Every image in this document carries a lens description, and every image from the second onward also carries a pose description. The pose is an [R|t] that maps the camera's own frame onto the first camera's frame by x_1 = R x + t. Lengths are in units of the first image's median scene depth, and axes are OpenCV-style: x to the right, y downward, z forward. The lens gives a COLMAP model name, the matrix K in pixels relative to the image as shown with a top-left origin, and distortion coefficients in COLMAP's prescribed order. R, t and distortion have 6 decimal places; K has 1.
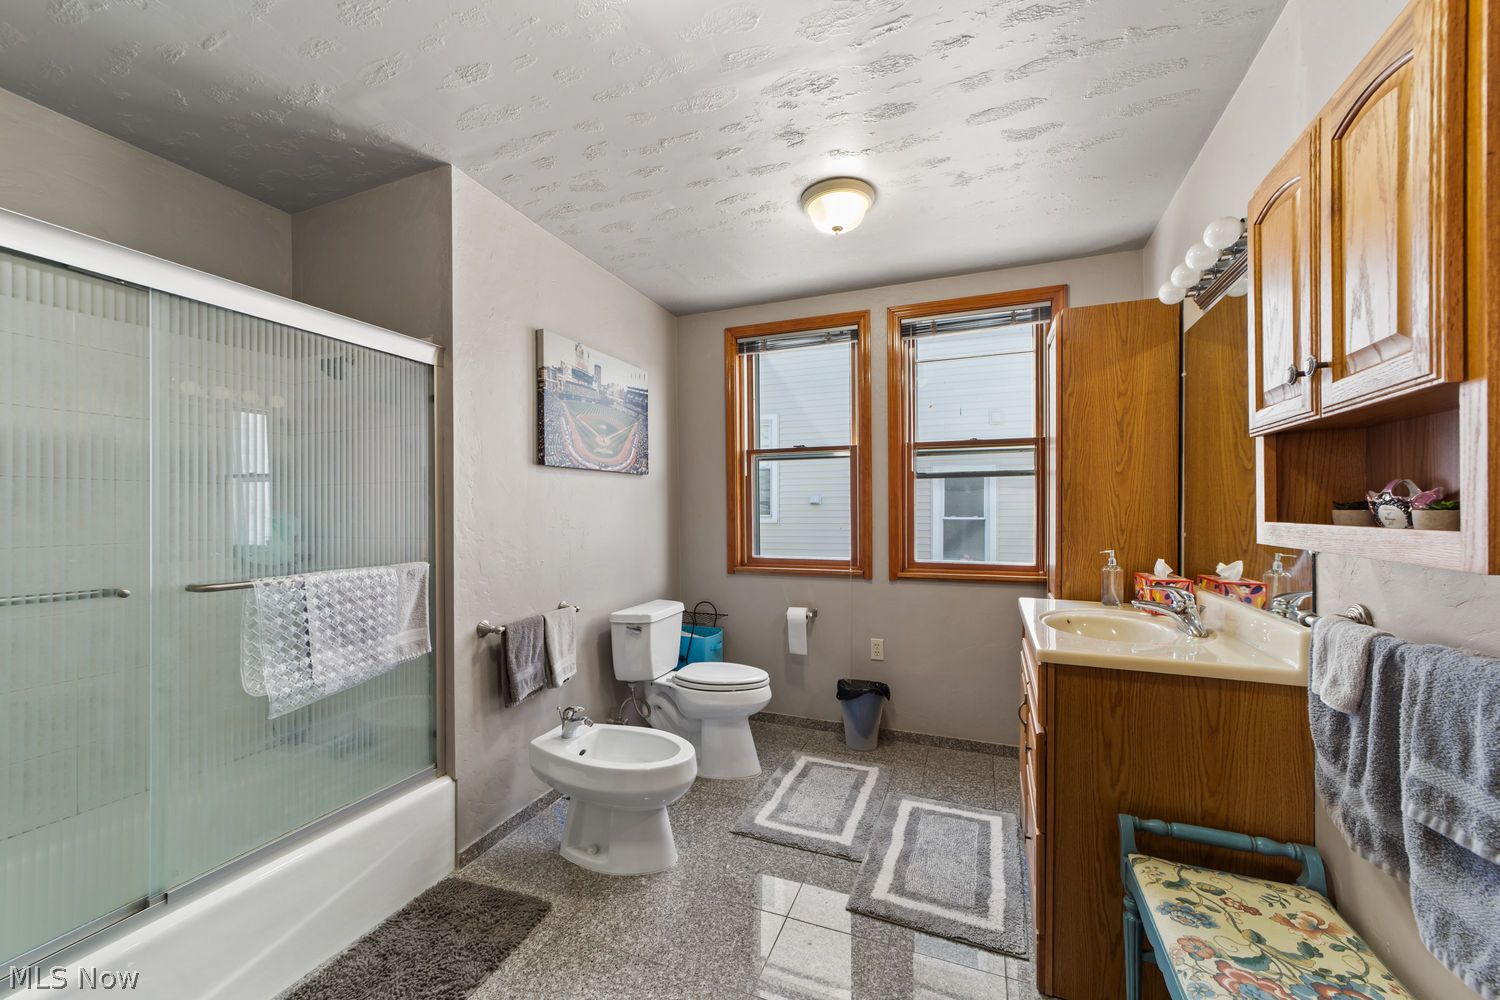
lens RADIAL K [[579.0, 0, 739.8], [0, 579.0, 505.7], [0, 0, 1]] dist [-0.011199, 0.001674]
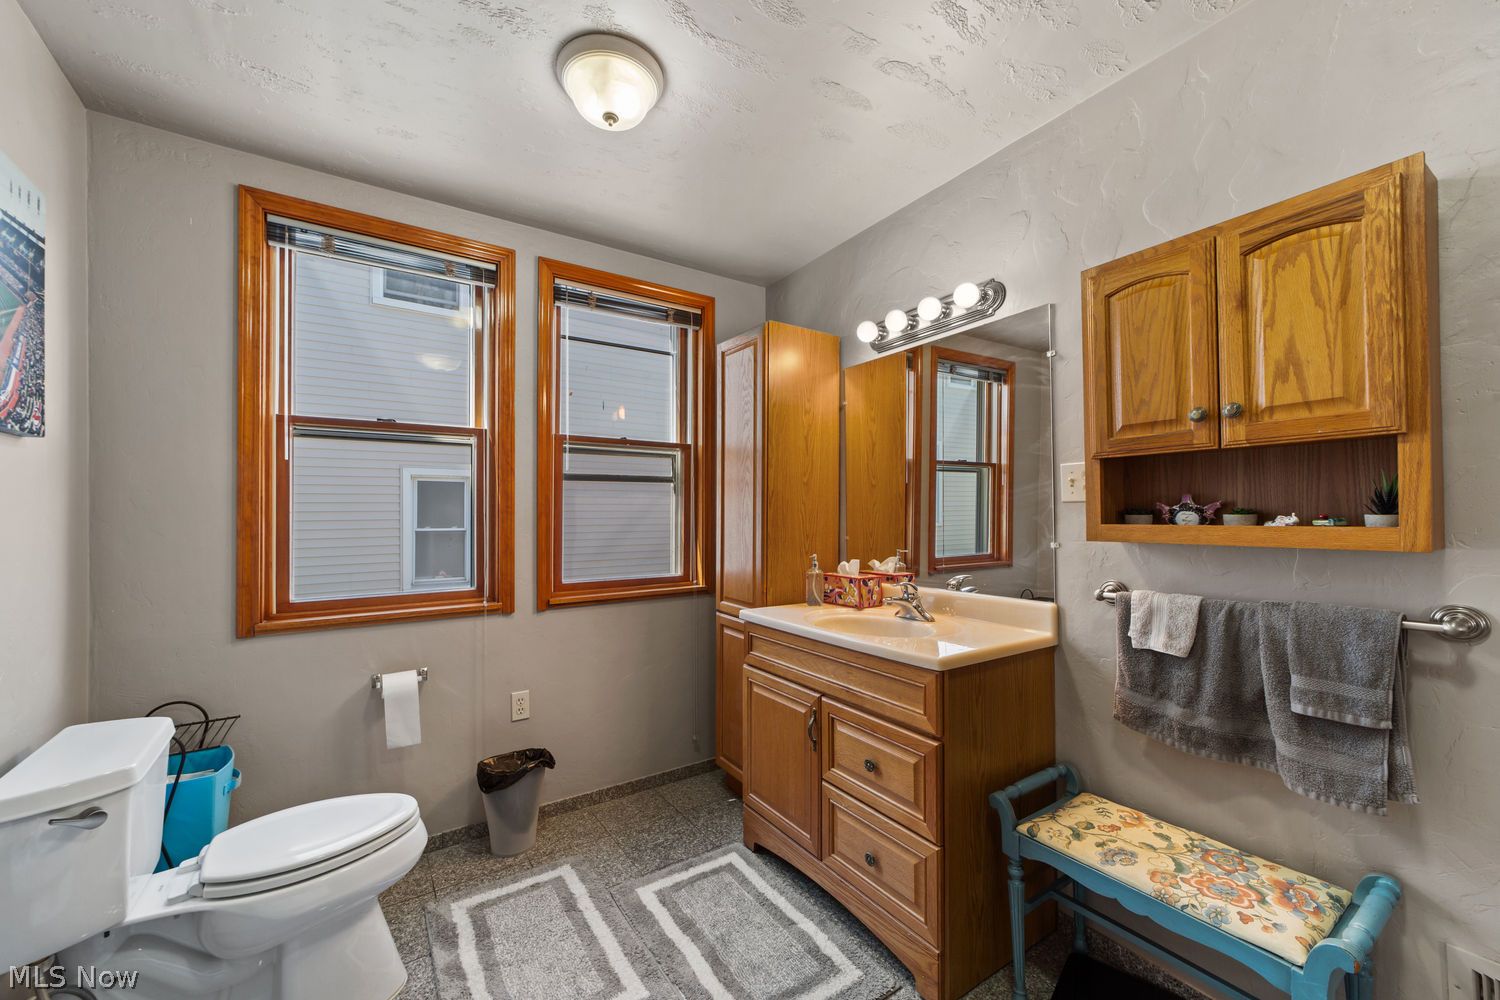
lens RADIAL K [[579.0, 0, 751.5], [0, 579.0, 507.1], [0, 0, 1]] dist [-0.011199, 0.001674]
pose [[0.549681, 0.013249, 0.835269, -0.255423], [-0.000481, 0.999879, -0.015544, 0.004095], [-0.835374, 0.008143, 0.549621, 0.387460]]
